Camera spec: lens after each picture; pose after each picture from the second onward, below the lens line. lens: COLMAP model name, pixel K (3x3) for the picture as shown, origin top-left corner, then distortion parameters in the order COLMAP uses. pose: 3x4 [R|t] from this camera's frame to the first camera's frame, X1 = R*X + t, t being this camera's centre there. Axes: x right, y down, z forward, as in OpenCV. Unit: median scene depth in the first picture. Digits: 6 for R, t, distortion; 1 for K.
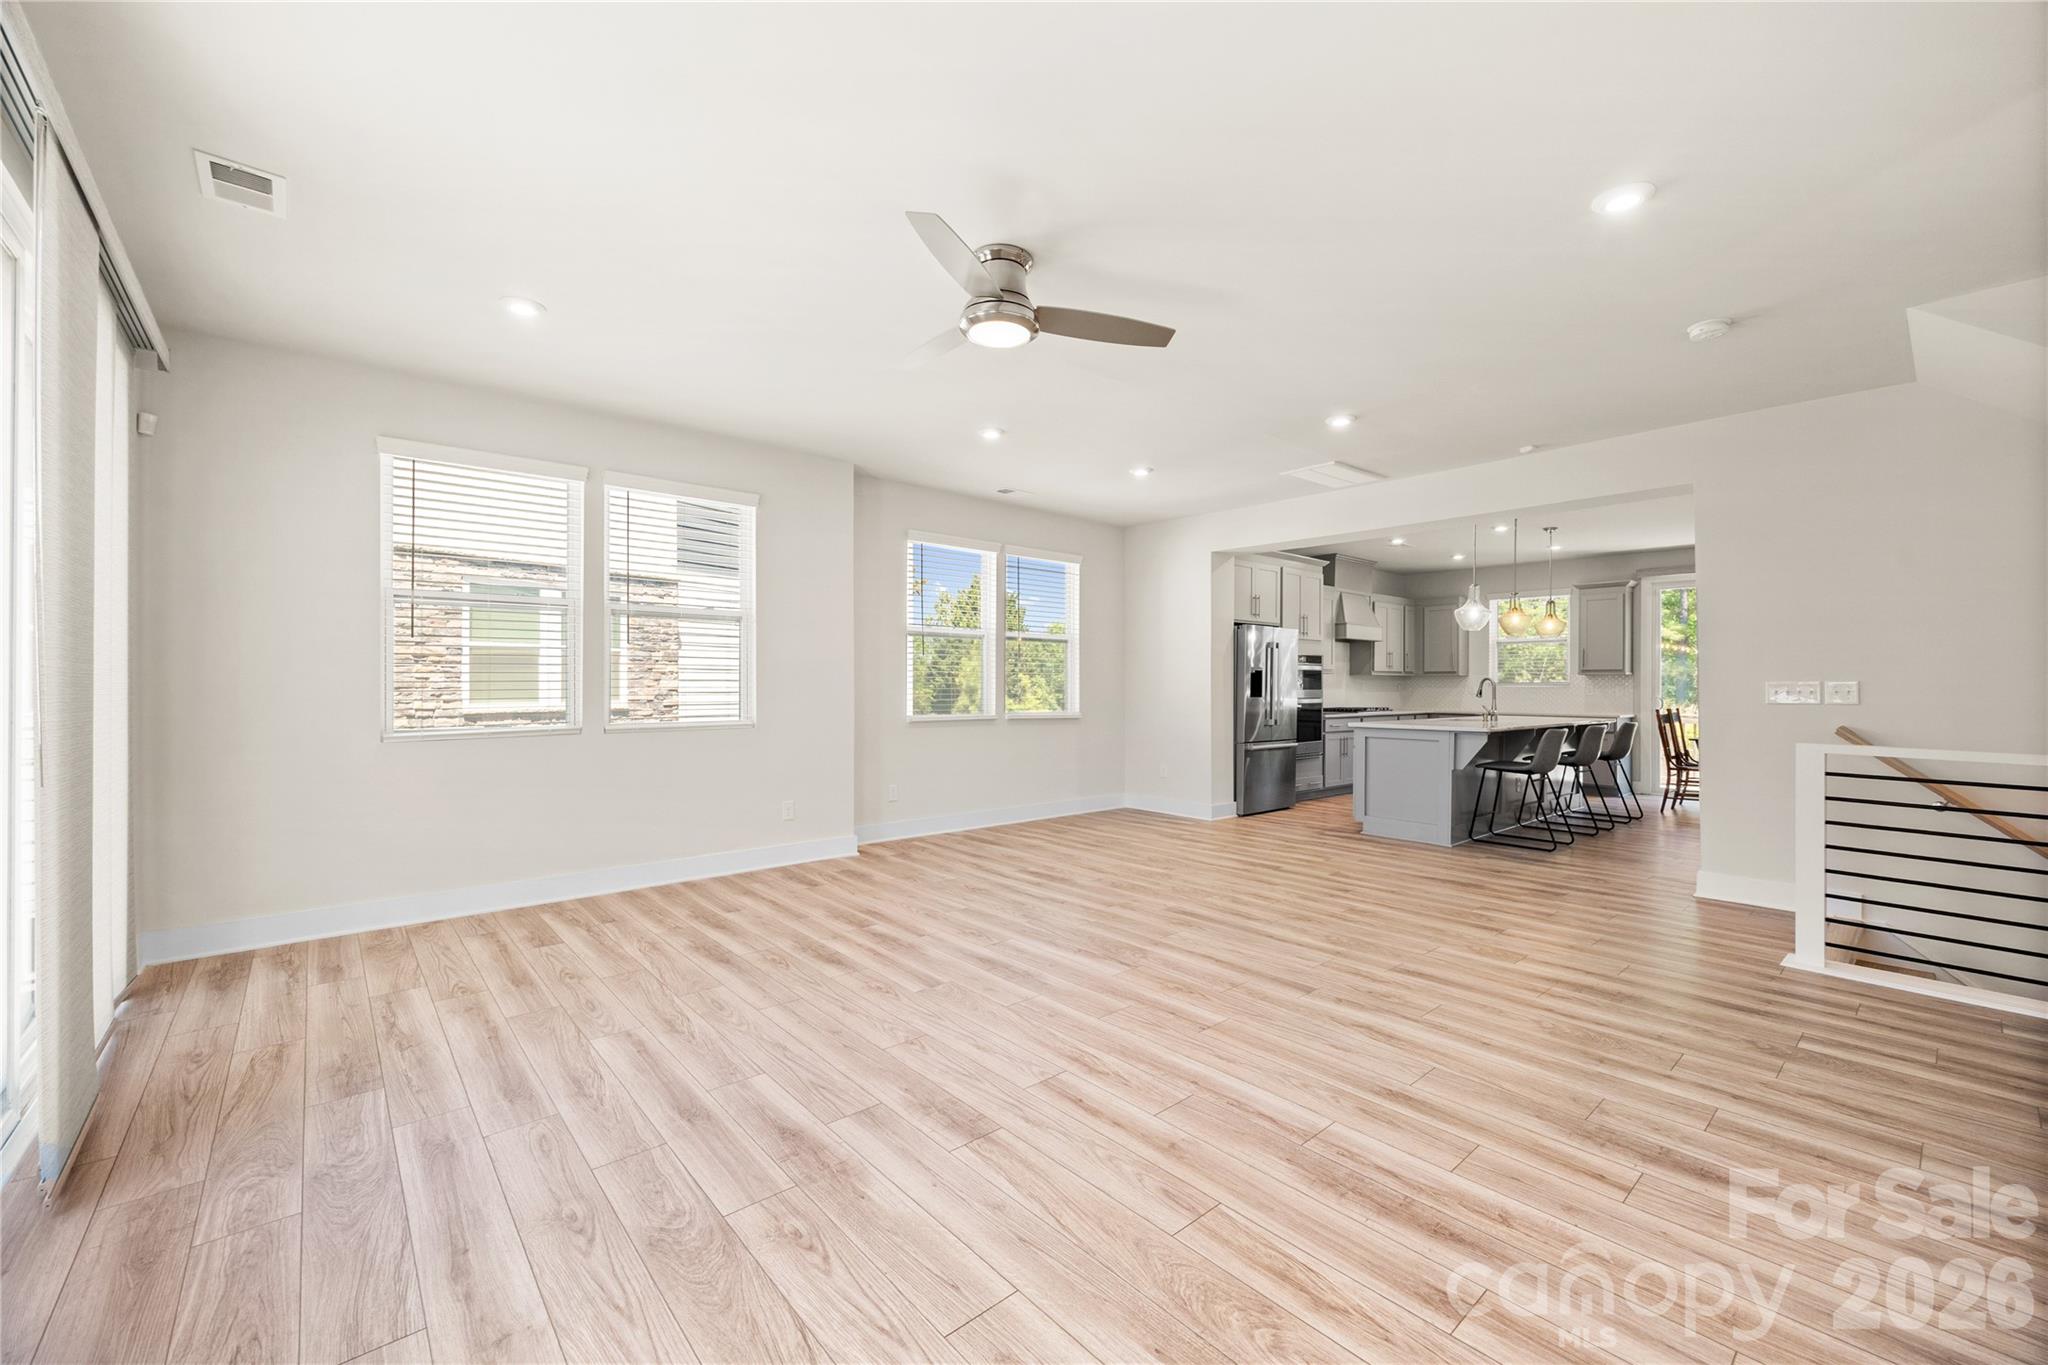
lens RADIAL K [[804.8, 0, 1021.8], [0, 804.8, 684.8], [0, 0, 1]] dist [0.002453, 0.000059]
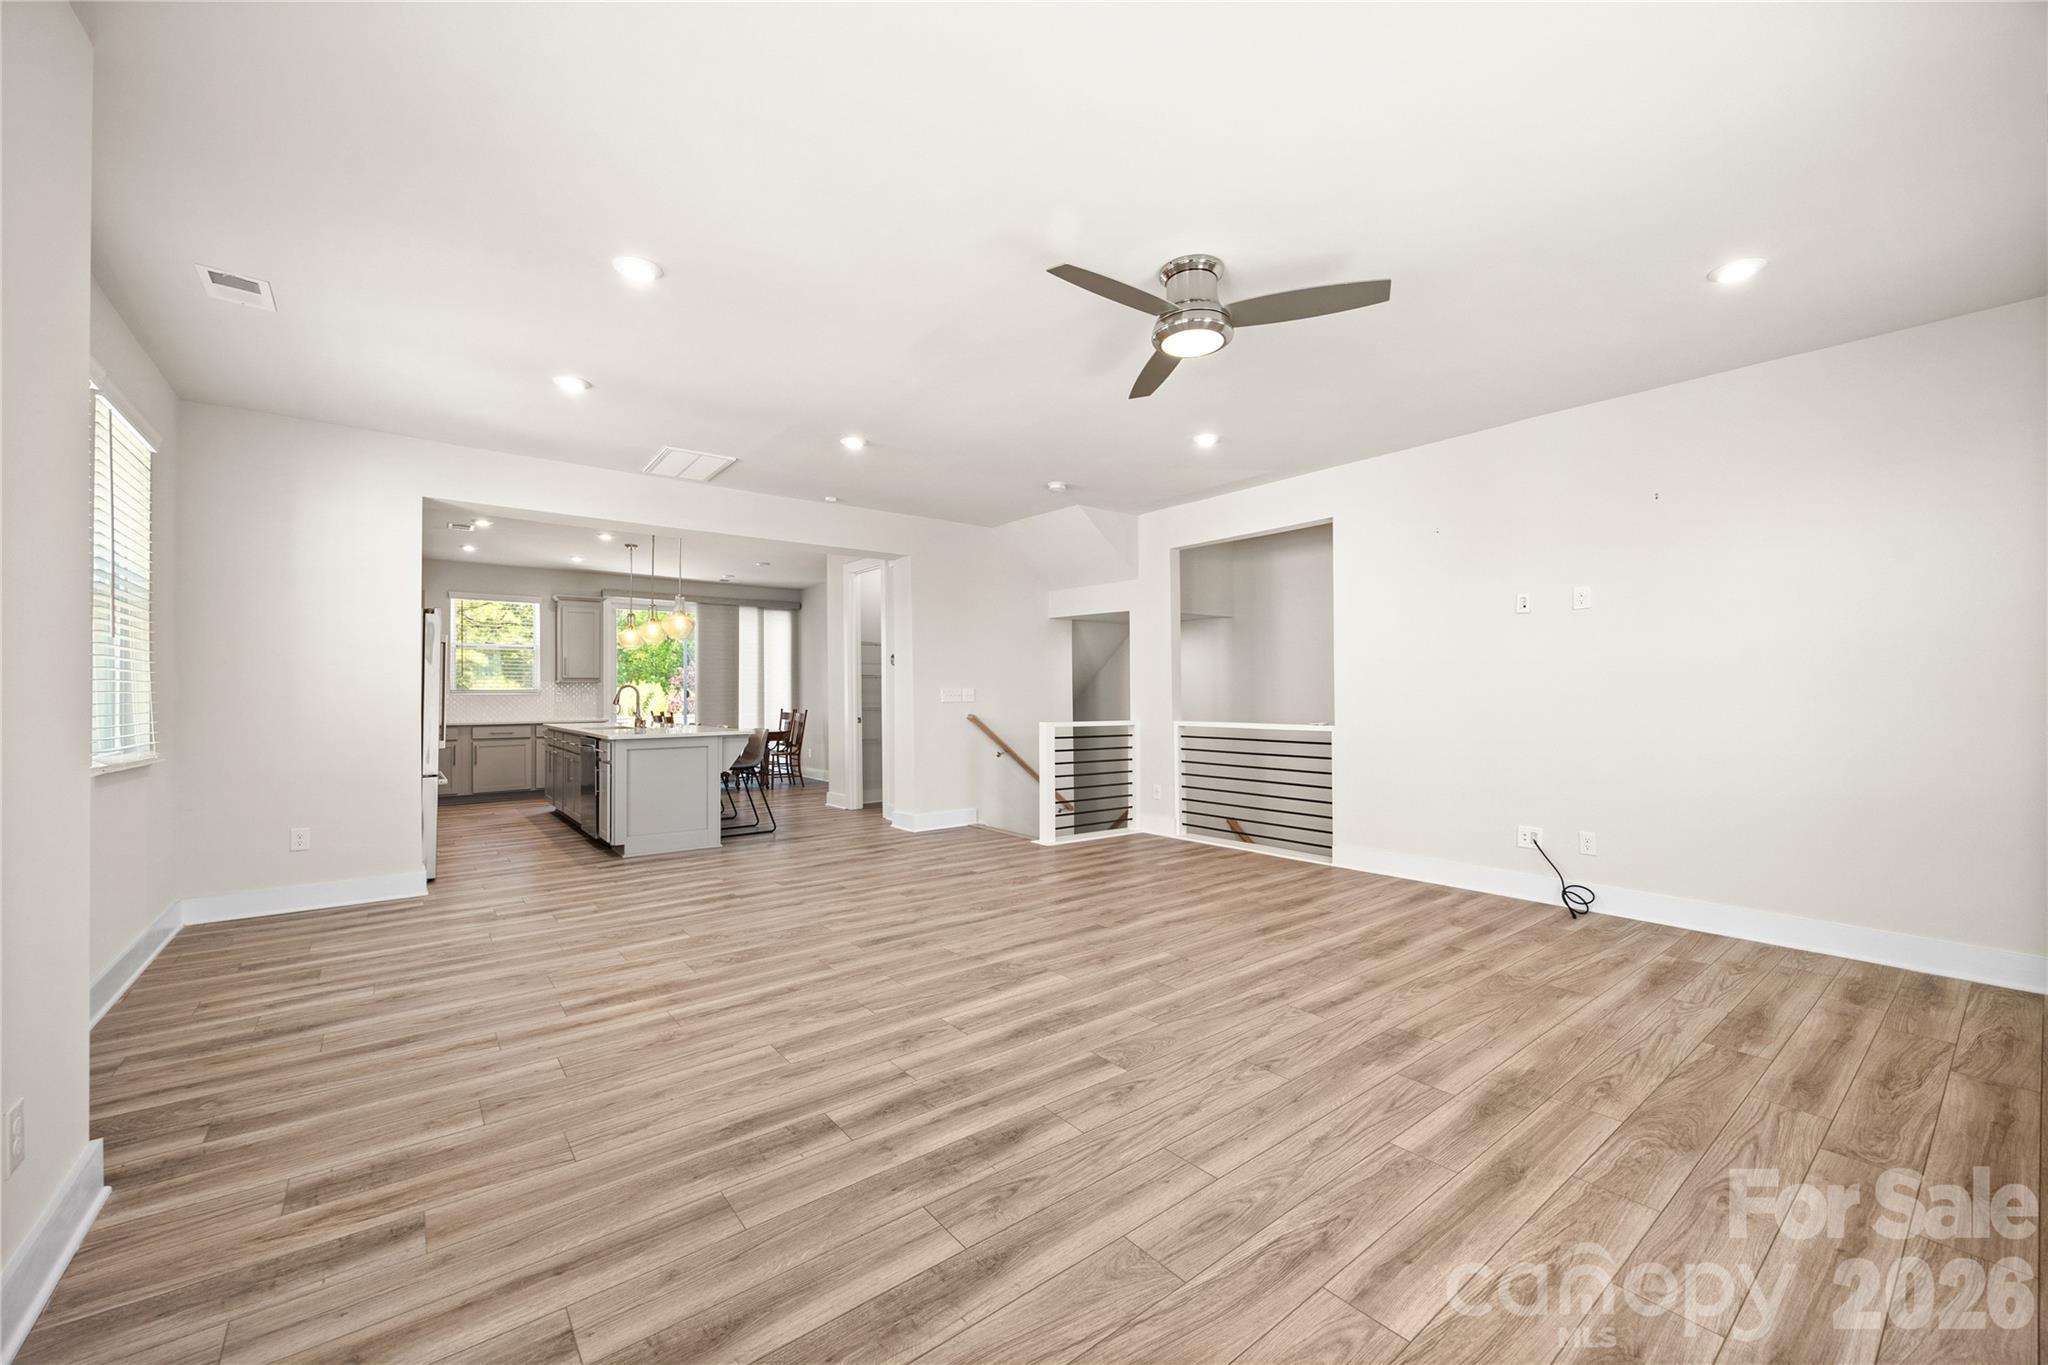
lens RADIAL K [[804.8, 0, 1021.8], [0, 804.8, 684.8], [0, 0, 1]] dist [0.002453, 0.000059]
pose [[0.053298, 0.005737, 0.998562, -0.701406], [0.004776, 0.999971, -0.006000, -0.001376], [-0.998567, 0.005089, 0.053269, 0.784777]]
